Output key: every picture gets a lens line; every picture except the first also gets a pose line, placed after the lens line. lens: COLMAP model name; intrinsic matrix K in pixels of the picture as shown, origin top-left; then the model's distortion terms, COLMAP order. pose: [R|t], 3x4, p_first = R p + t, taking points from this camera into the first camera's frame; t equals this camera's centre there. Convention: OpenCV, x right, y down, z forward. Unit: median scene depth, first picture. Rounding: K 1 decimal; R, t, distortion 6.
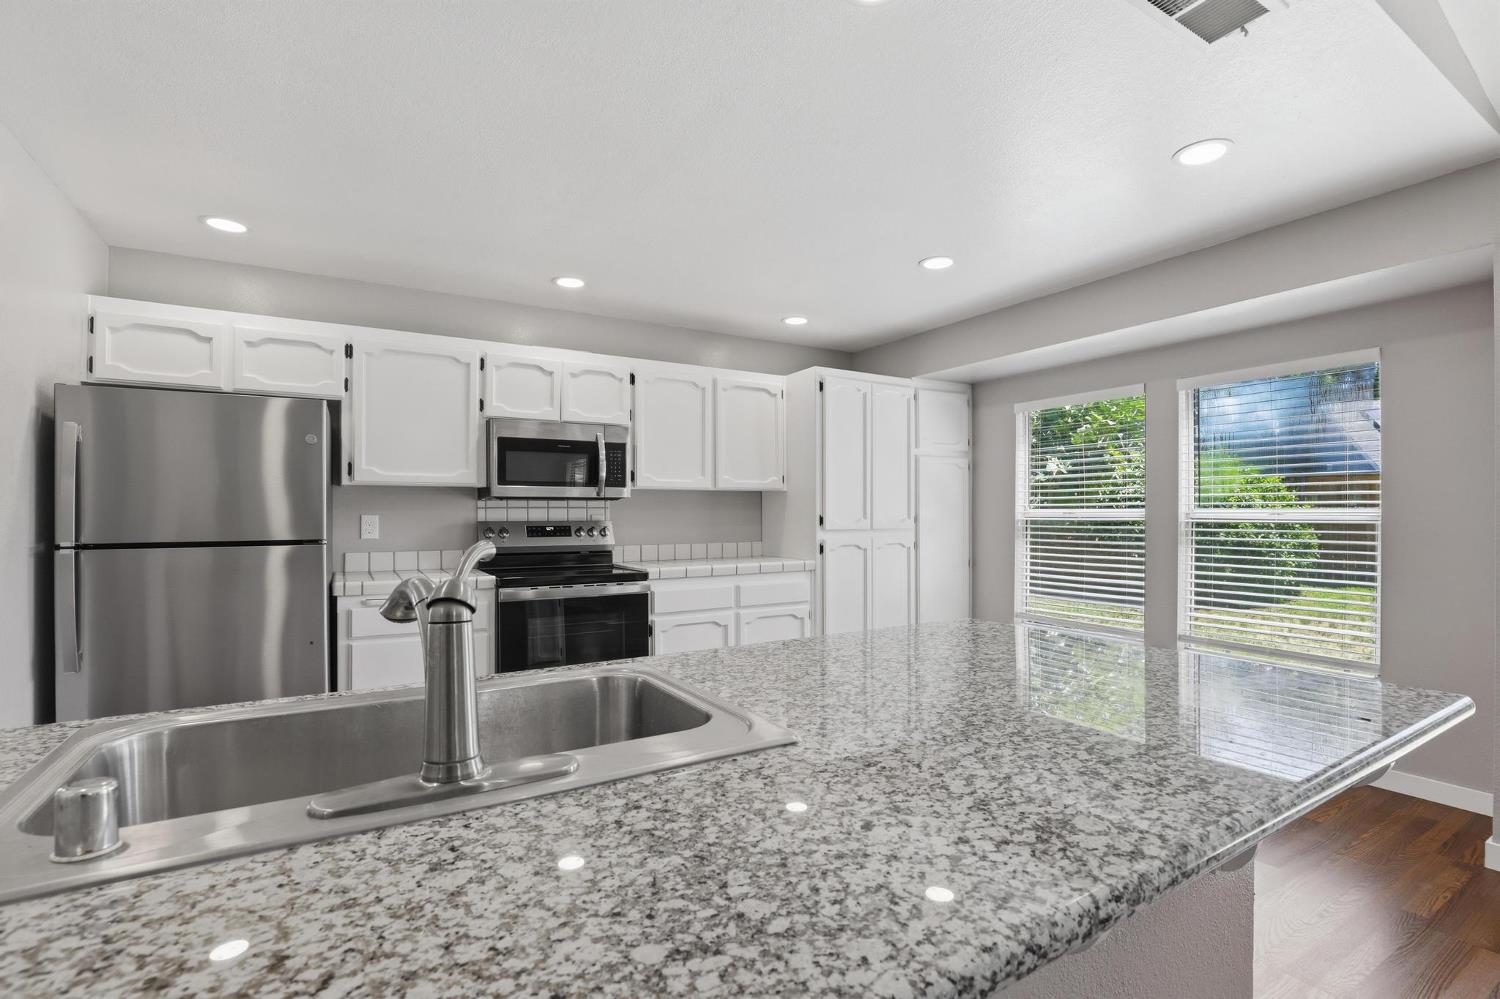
lens RADIAL K [[713.4, 0, 753.9], [0, 713.4, 514.9], [0, 0, 1]] dist [-0.008055, -0.000541]
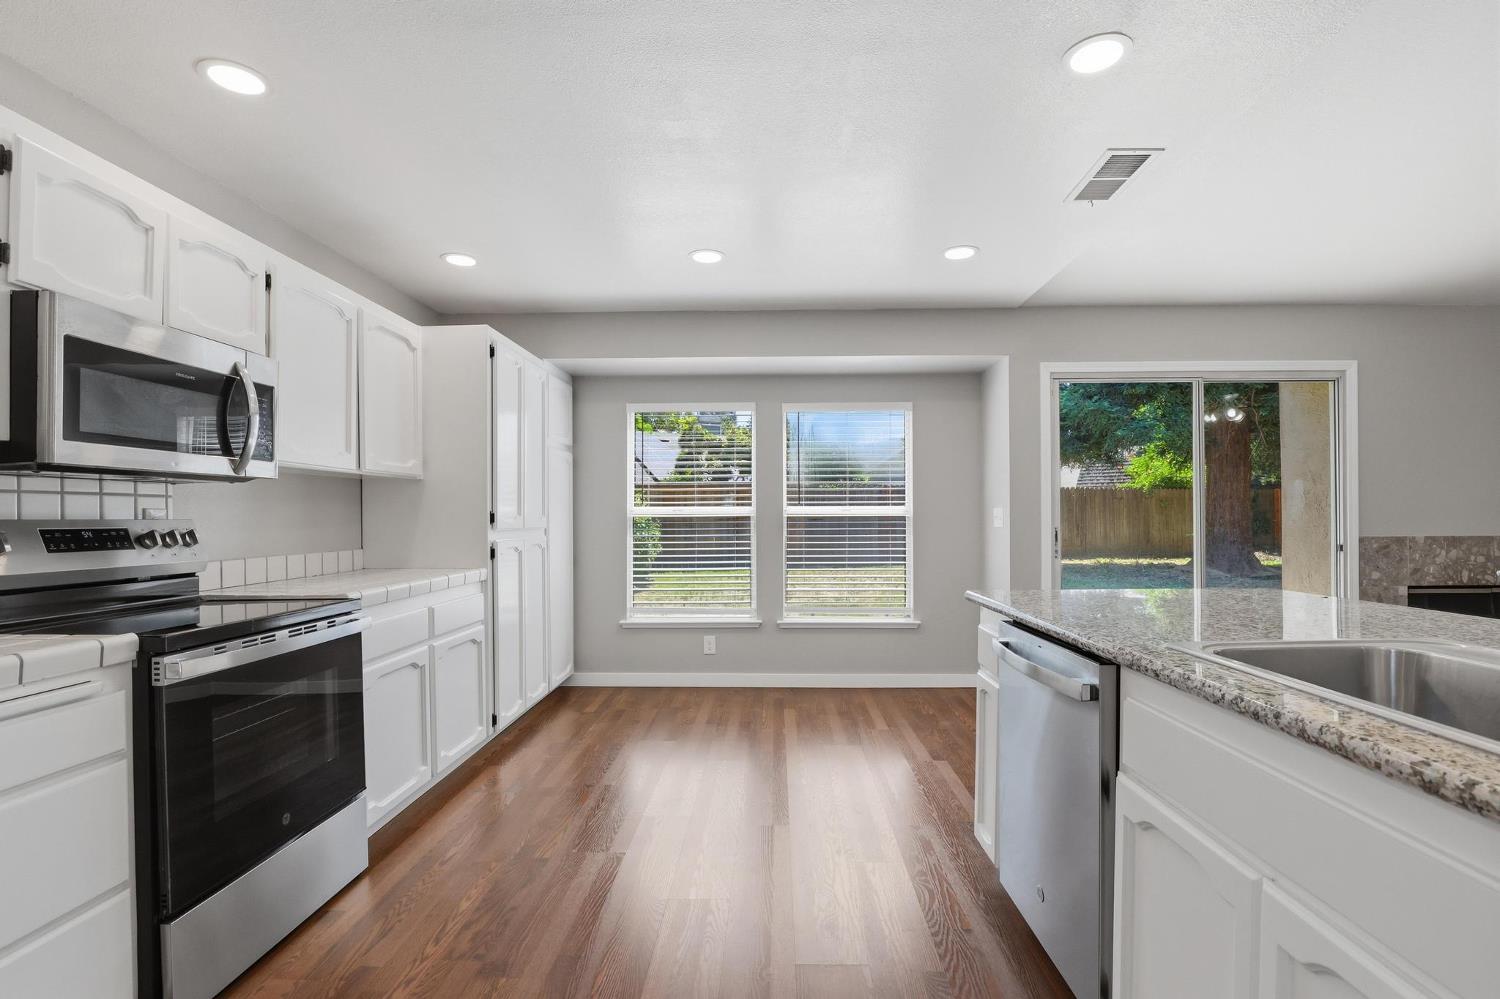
lens RADIAL K [[713.4, 0, 767.6], [0, 713.4, 508.1], [0, 0, 1]] dist [-0.008055, -0.000541]
pose [[0.533990, 0.007675, 0.845456, -0.455174], [0.003826, 0.999927, -0.011494, 0.008177], [-0.845482, 0.009373, 0.533922, 0.336229]]
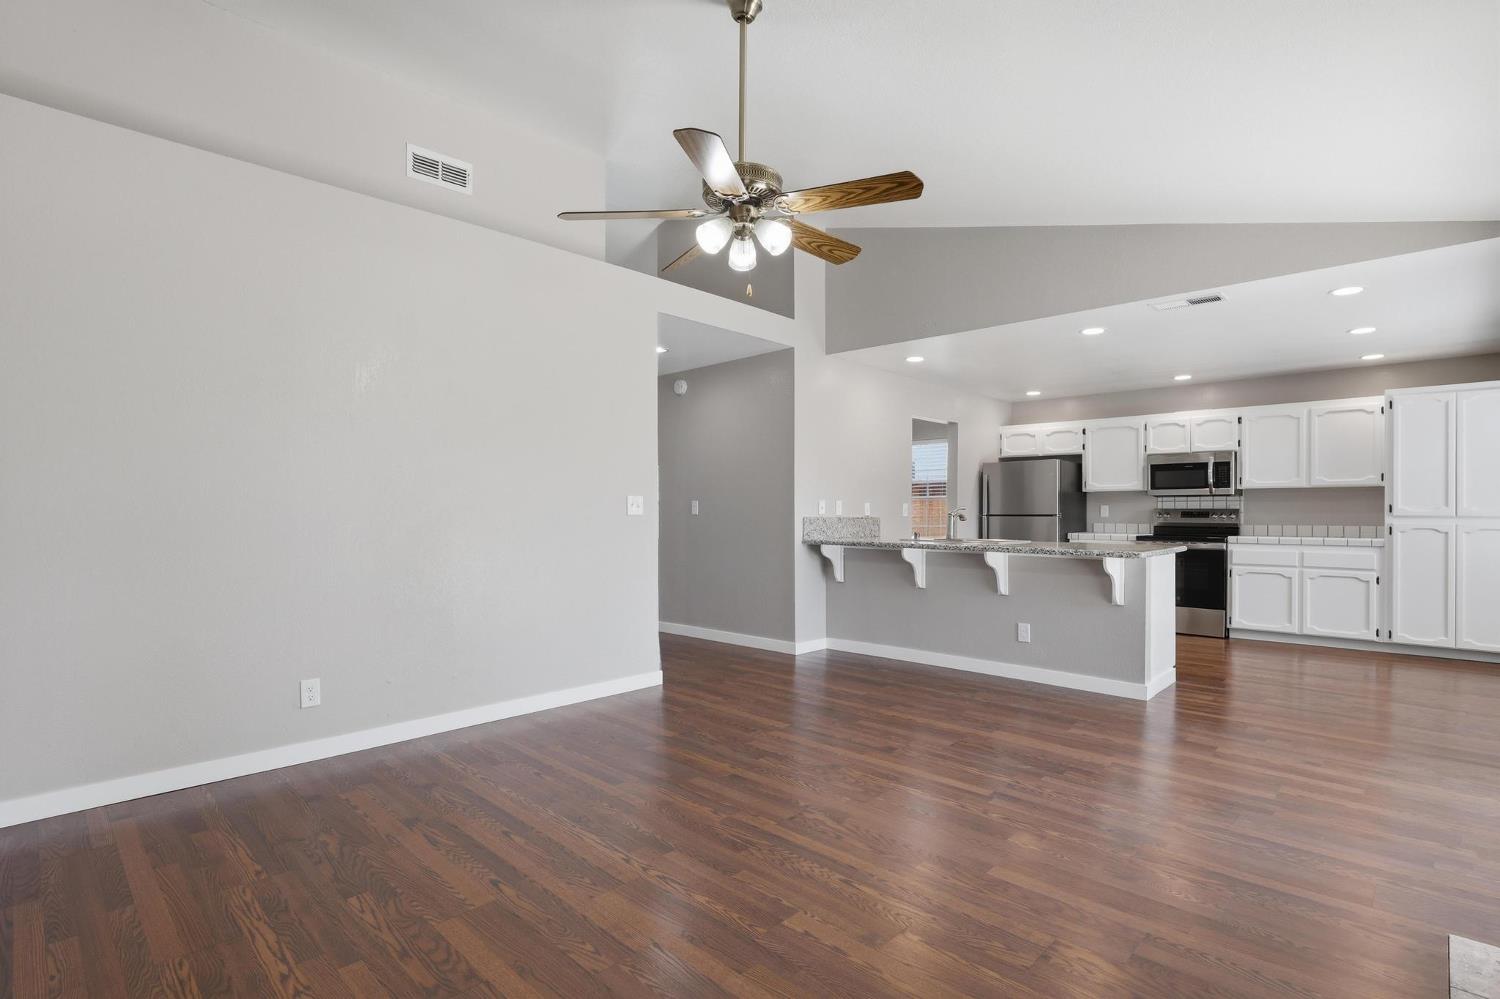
lens RADIAL K [[713.4, 0, 756.6], [0, 713.4, 513.6], [0, 0, 1]] dist [-0.008055, -0.000541]
pose [[0.240817, 0.005539, -0.970555, 1.144925], [-0.004540, 0.999979, 0.004580, 0.017733], [0.970560, 0.003303, 0.240837, -0.452694]]
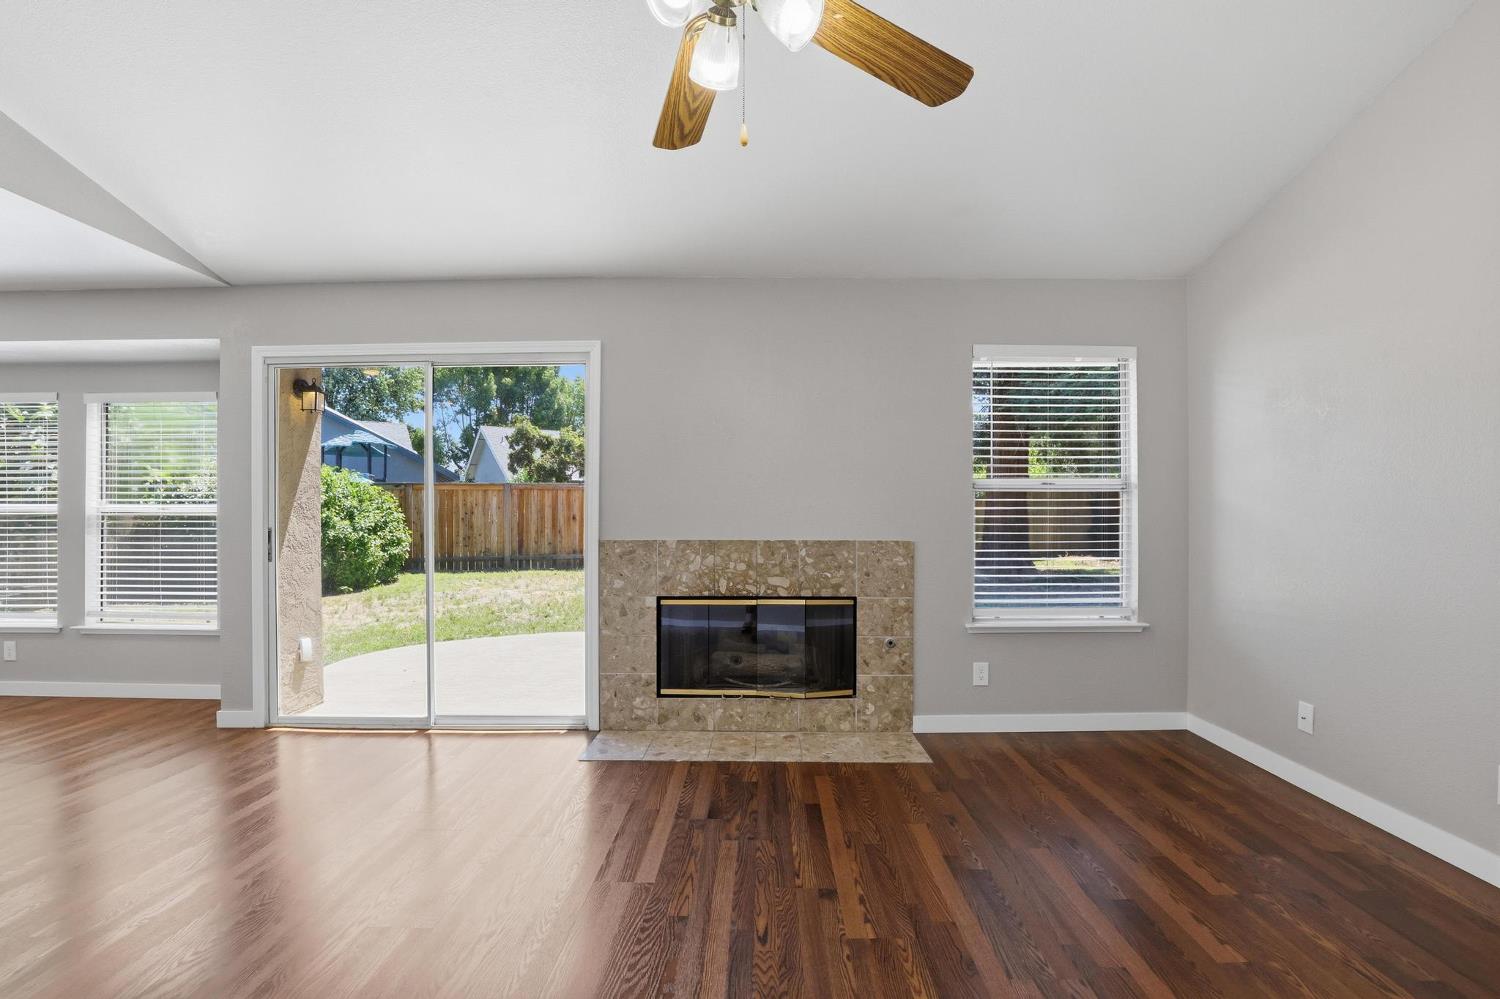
lens RADIAL K [[713.4, 0, 736.5], [0, 713.4, 510.3], [0, 0, 1]] dist [-0.008055, -0.000541]
pose [[0.560569, 0.012419, 0.828014, 0.220591], [-0.001551, 0.999902, -0.013947, 0.015315], [-0.828106, 0.006534, 0.560533, -0.513390]]
